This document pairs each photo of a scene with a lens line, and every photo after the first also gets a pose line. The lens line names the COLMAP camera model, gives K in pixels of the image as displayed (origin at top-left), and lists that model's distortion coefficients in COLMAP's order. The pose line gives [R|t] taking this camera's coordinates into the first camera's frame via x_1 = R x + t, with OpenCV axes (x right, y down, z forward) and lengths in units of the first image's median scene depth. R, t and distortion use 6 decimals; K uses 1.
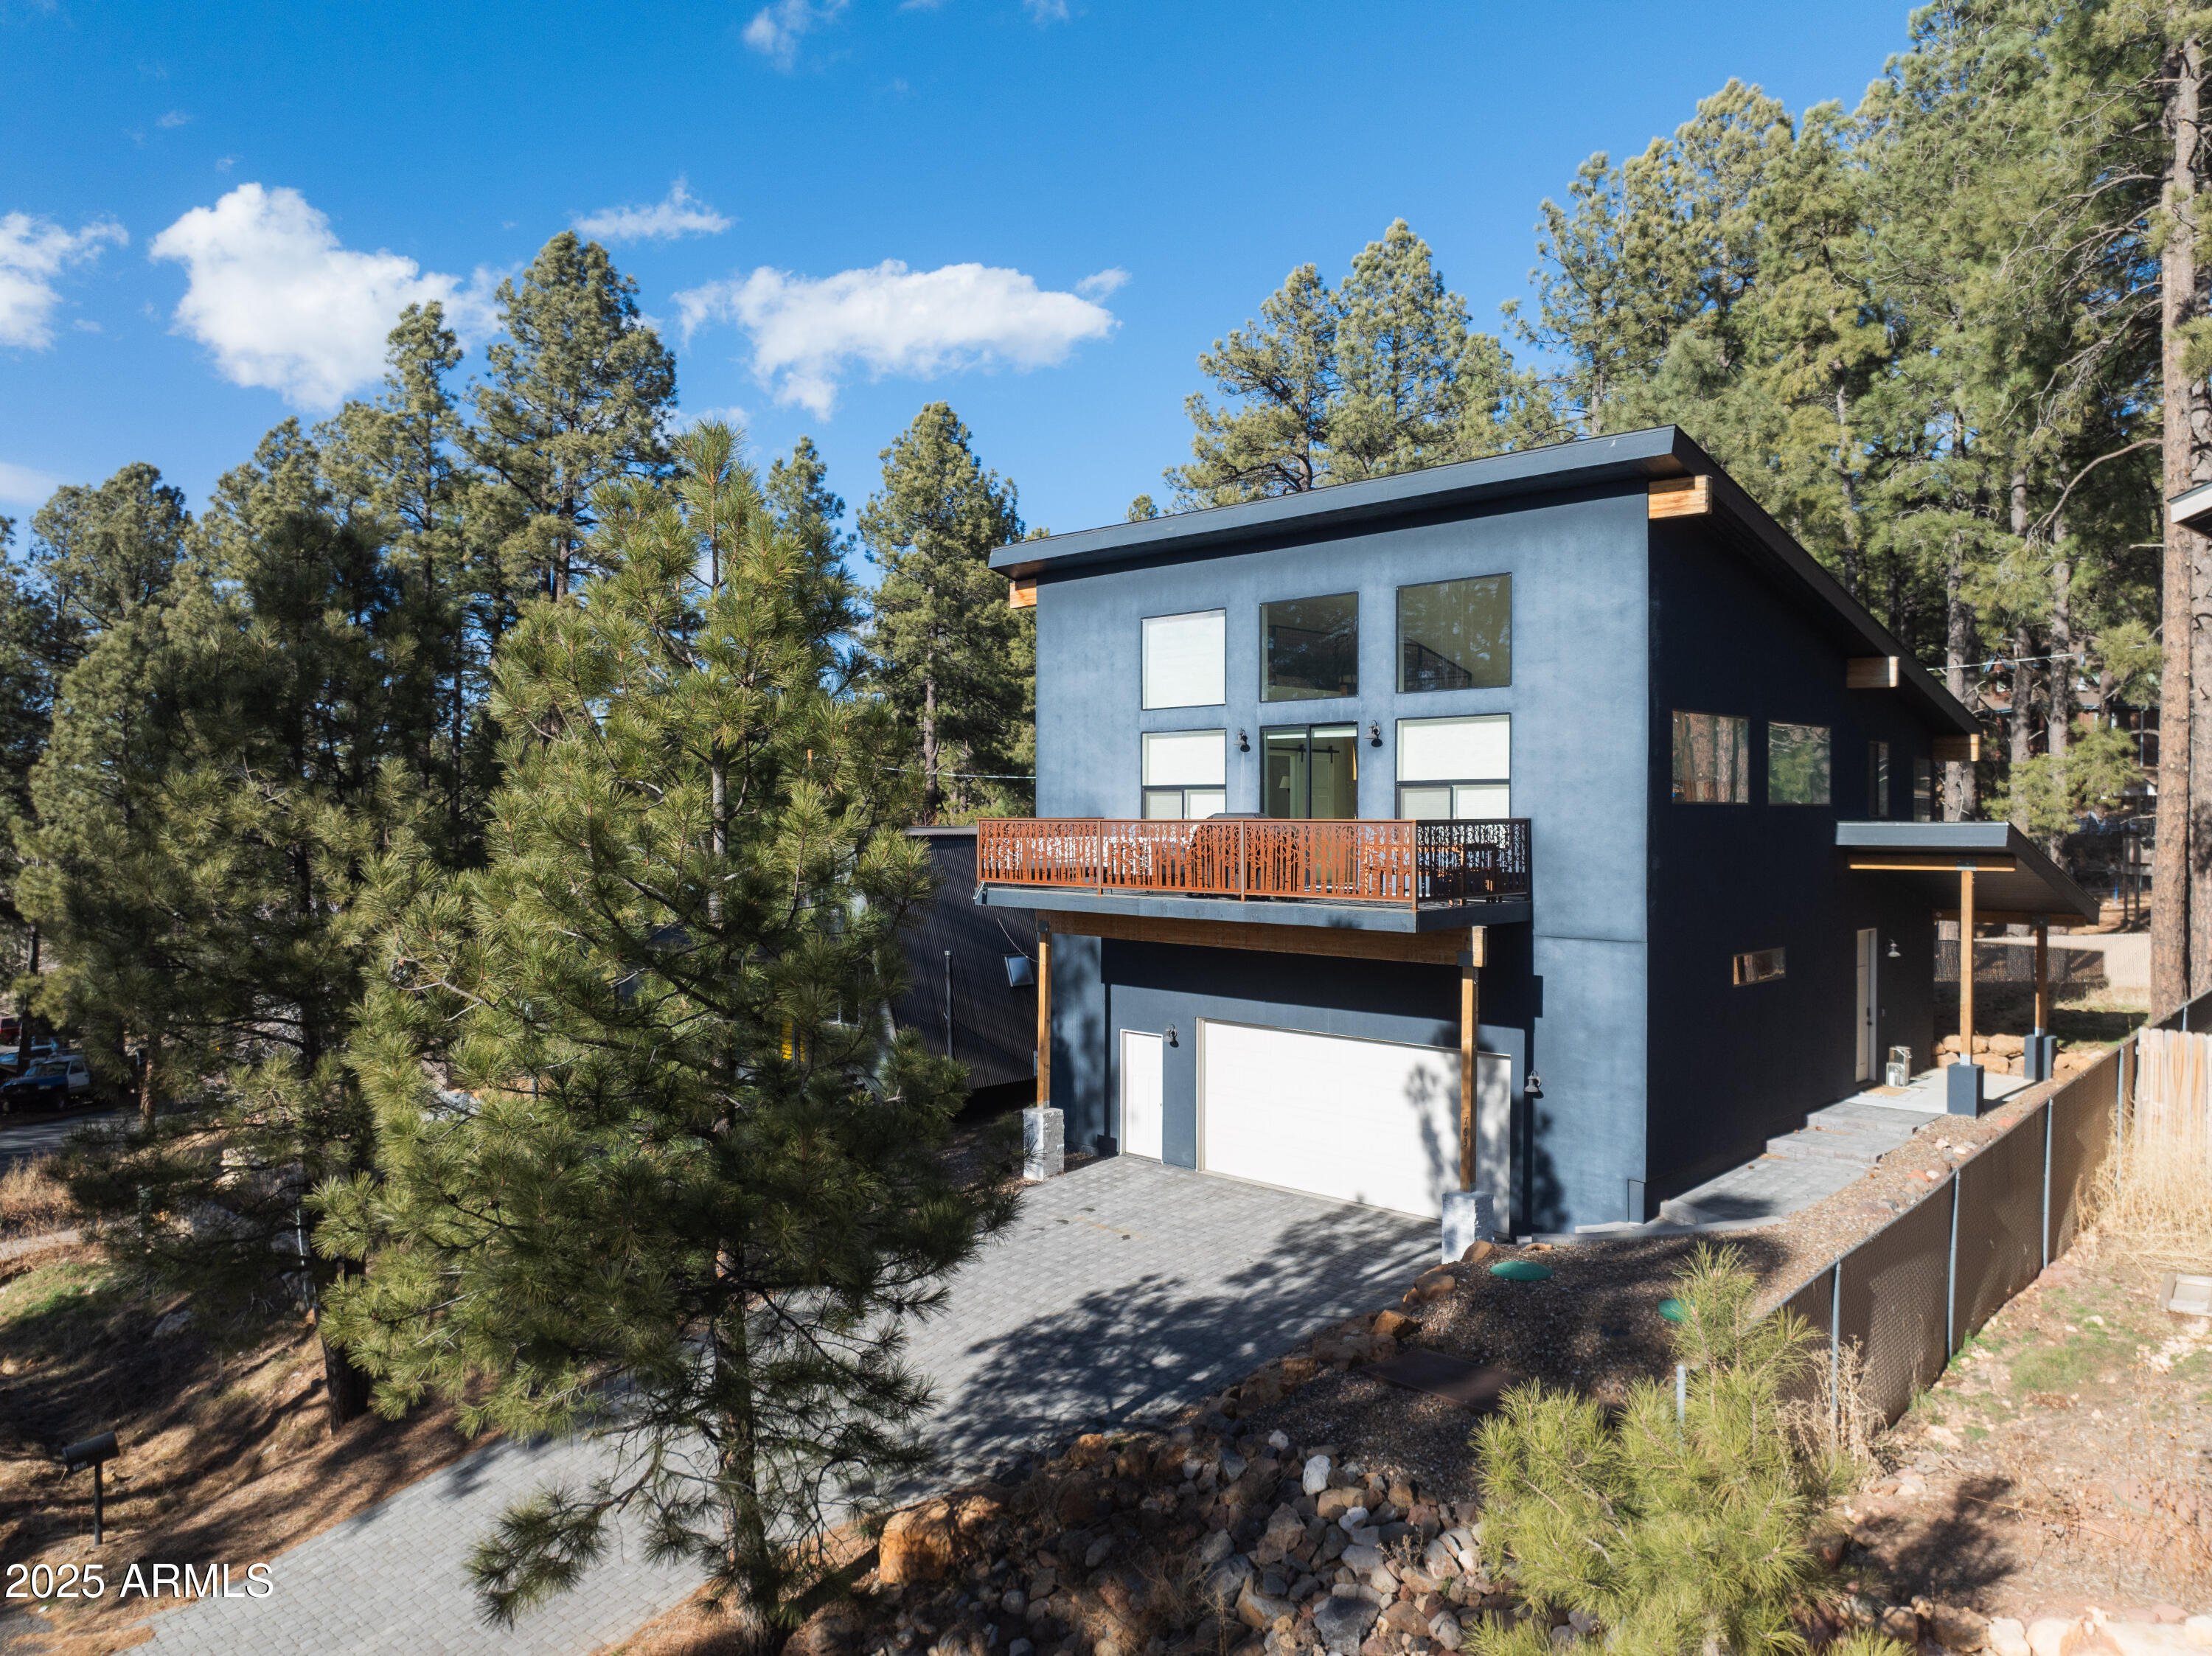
lens RADIAL K [[1561.7, 0, 1106.0], [0, 1561.7, 828.0], [0, 0, 1]] dist [-0.020874, -0.028479]
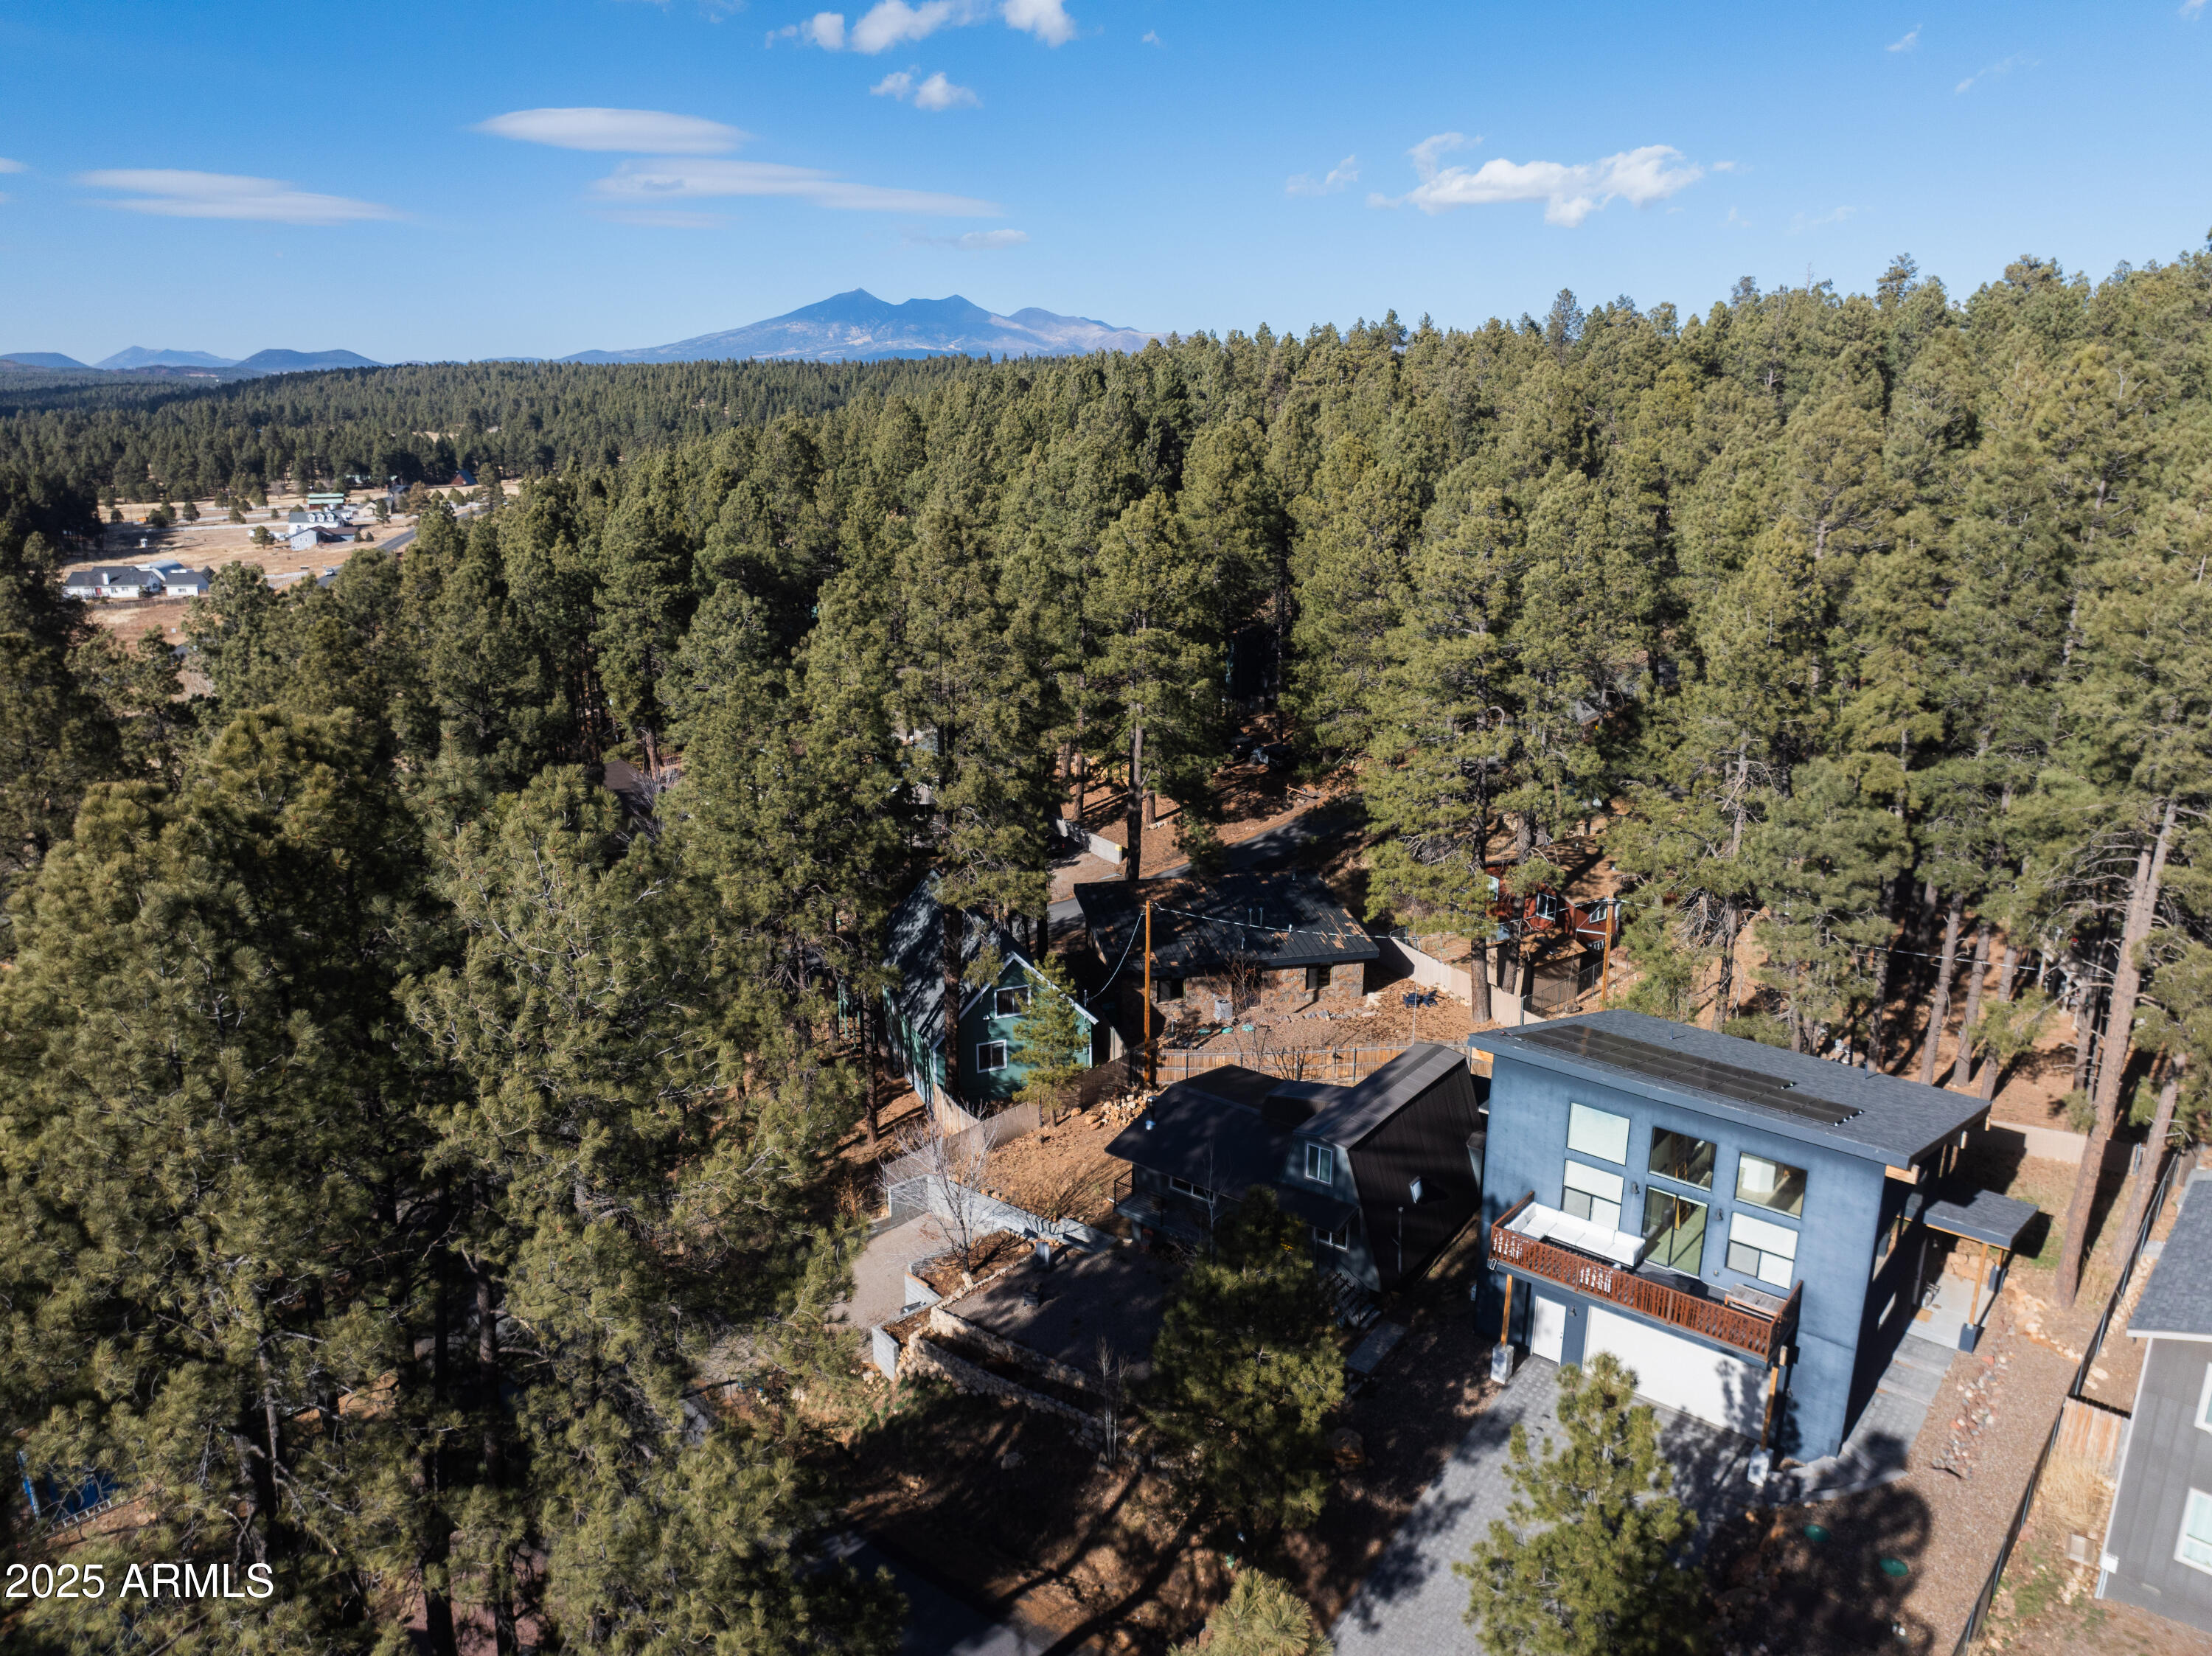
lens RADIAL K [[1561.7, 0, 1106.0], [0, 1561.7, 828.0], [0, 0, 1]] dist [-0.020874, -0.028479]
pose [[0.995609, -0.028323, 0.089226, -0.753535], [0.003463, 0.963624, 0.267240, -1.044060], [-0.093550, -0.265758, 0.959490, -0.672891]]
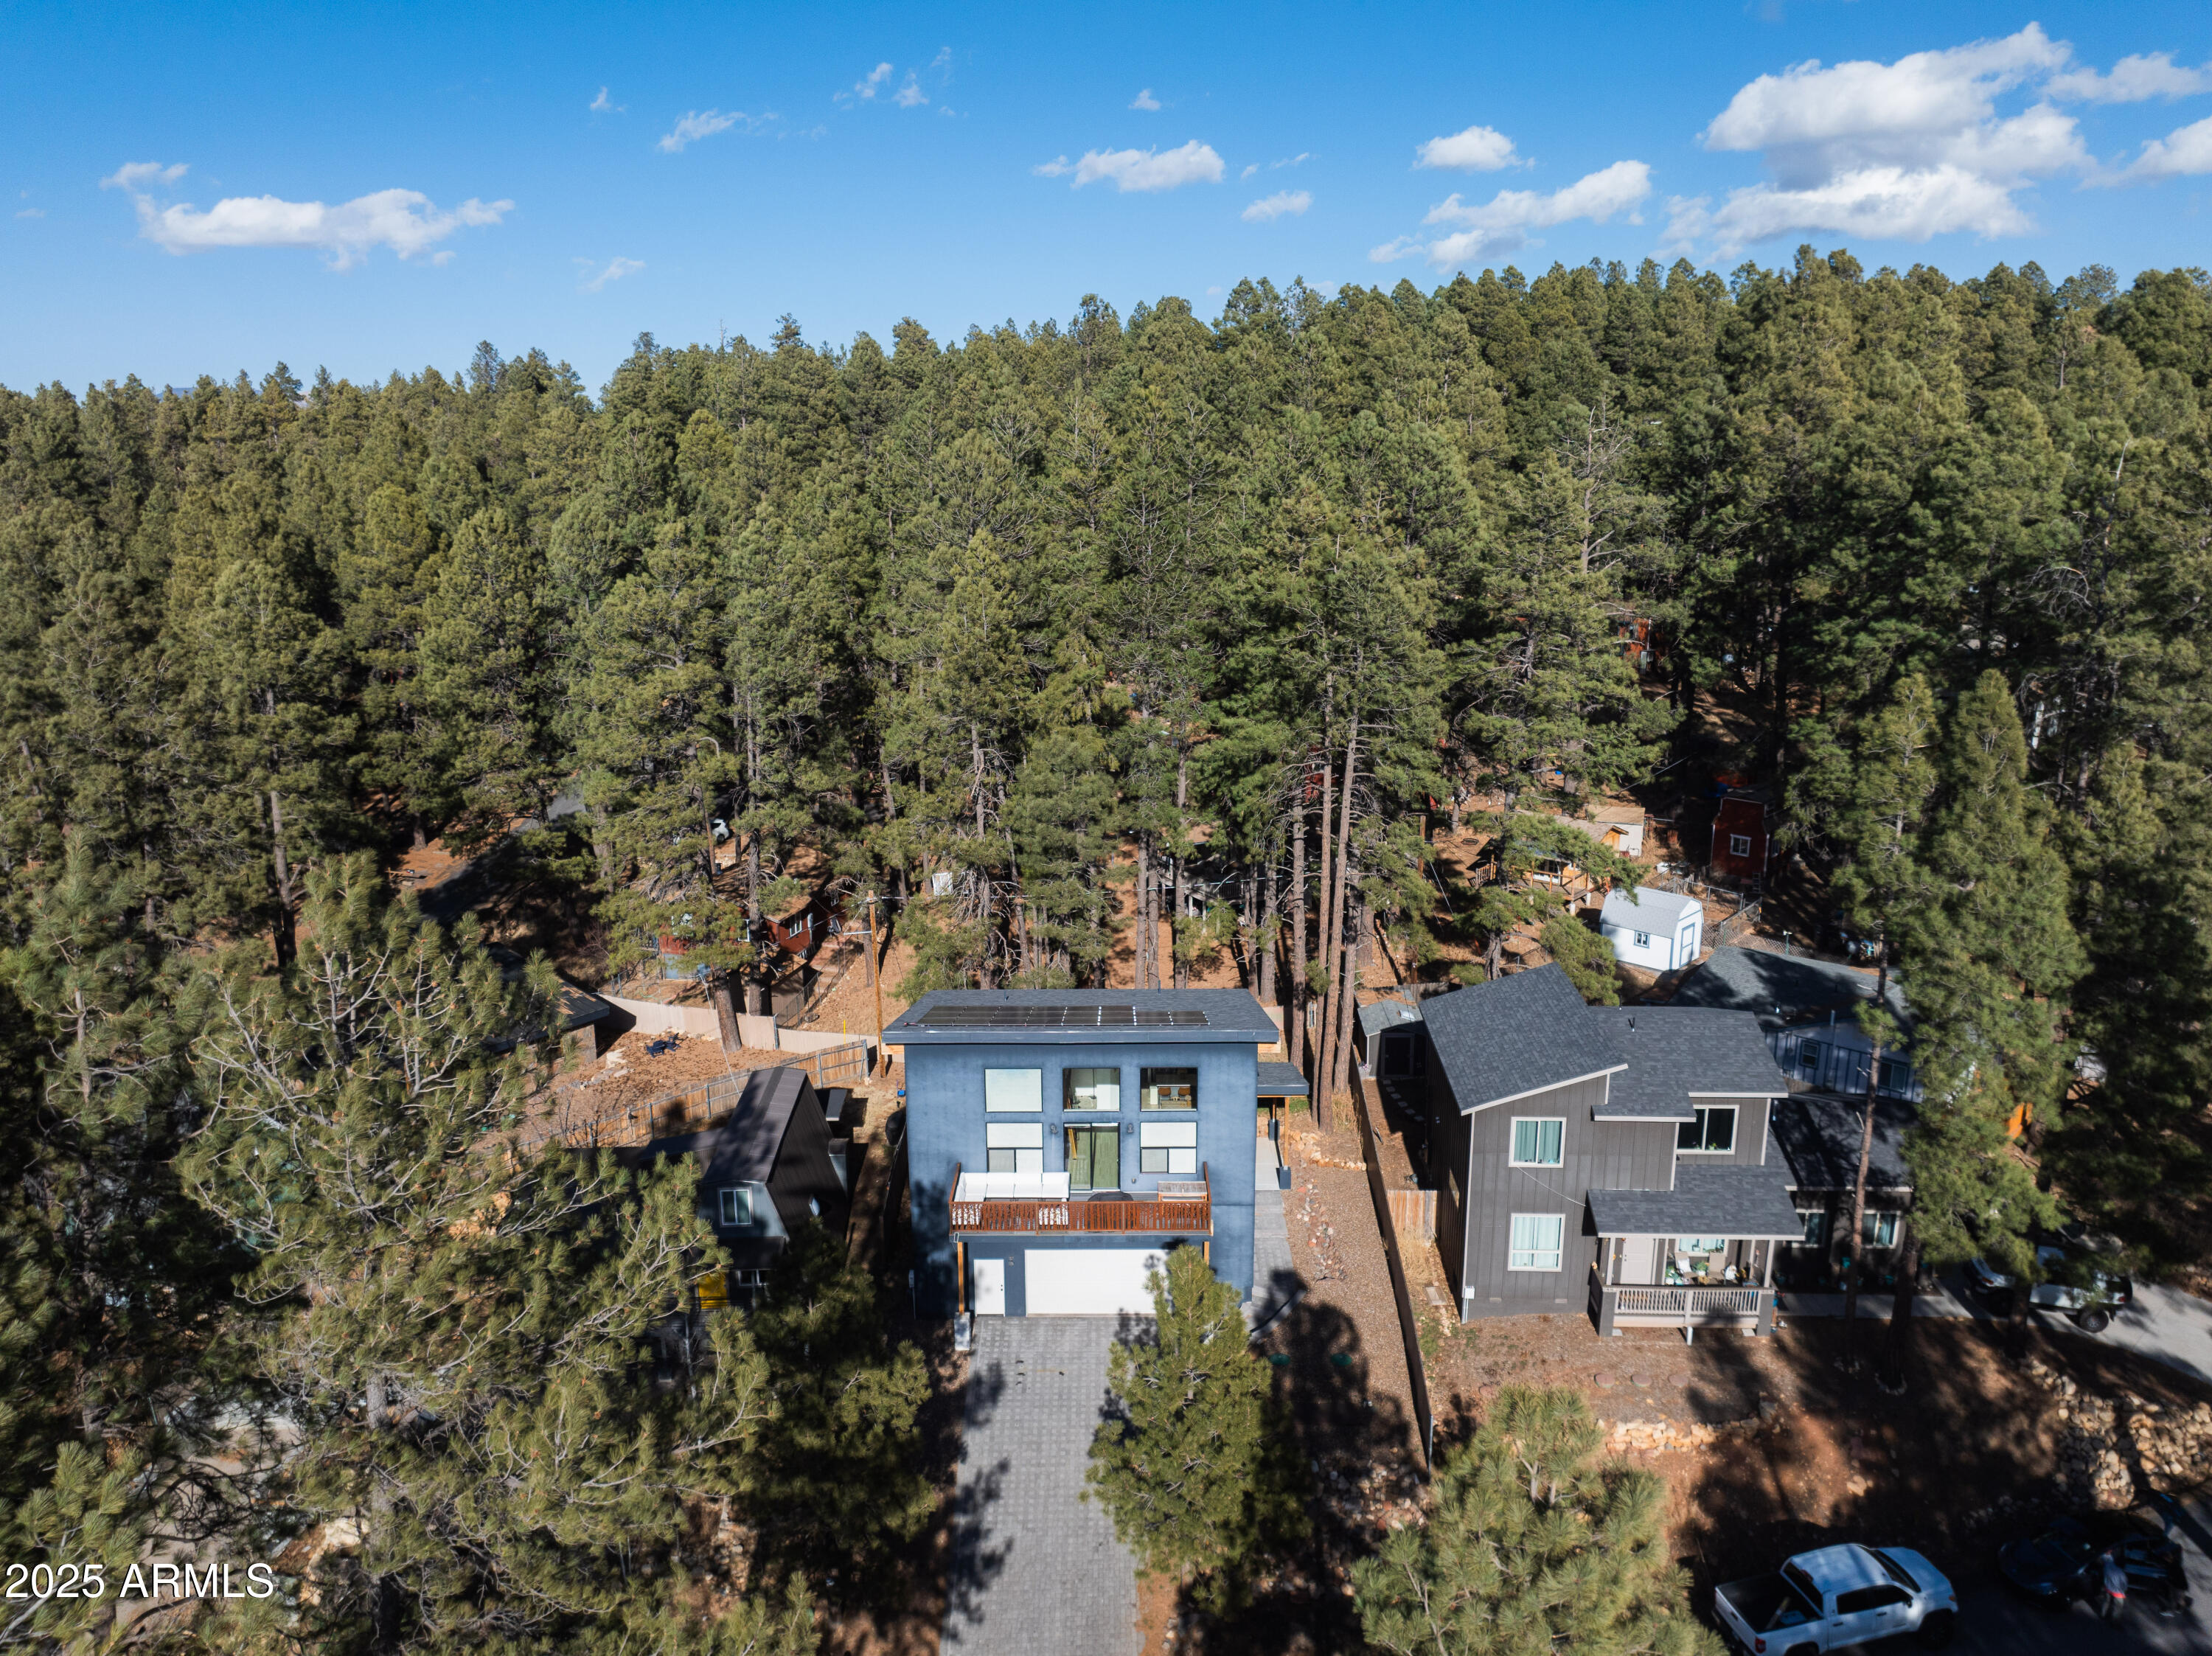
lens RADIAL K [[1561.7, 0, 1106.0], [0, 1561.7, 828.0], [0, 0, 1]] dist [-0.020874, -0.028479]
pose [[0.714499, -0.178062, 0.676598, -1.277845], [0.014641, 0.970665, 0.239991, -1.004184], [-0.699483, -0.161567, 0.696146, -0.461677]]
